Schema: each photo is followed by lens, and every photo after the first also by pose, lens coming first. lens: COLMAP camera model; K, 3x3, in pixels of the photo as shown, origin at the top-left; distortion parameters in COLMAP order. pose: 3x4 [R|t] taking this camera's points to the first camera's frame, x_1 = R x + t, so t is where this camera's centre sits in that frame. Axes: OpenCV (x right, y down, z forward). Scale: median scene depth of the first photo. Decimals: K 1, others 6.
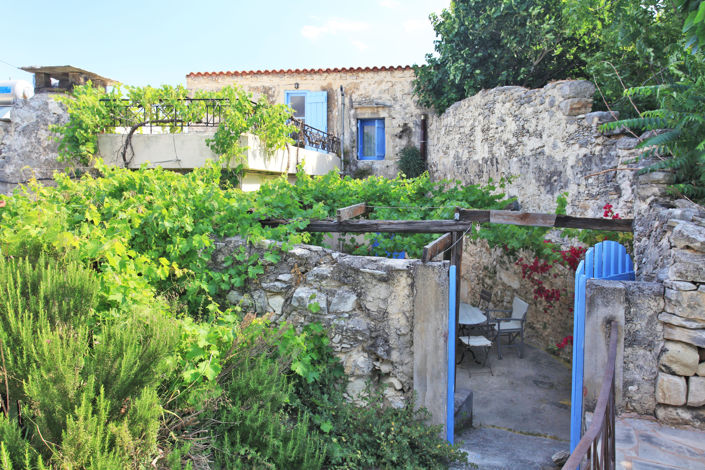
lens RADIAL K [[557.0, 0, 353.3], [0, 557.0, 235.0], [0, 0, 1]] dist [0.053094, -0.000889]
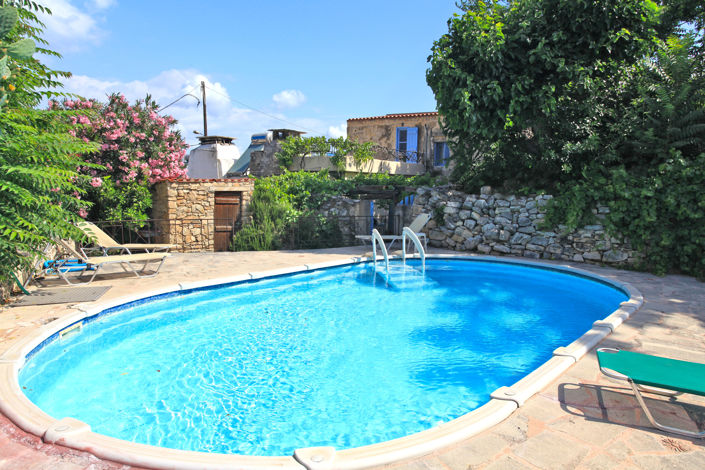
lens RADIAL K [[491.1, 0, 352.3], [0, 491.1, 235.6], [0, 0, 1]] dist [0.001060, 0.000060]
pose [[0.927924, 0.054051, -0.368829, 0.529558], [-0.048330, 0.998525, 0.024739, 0.087339], [0.369623, -0.005131, 0.929168, -0.794250]]
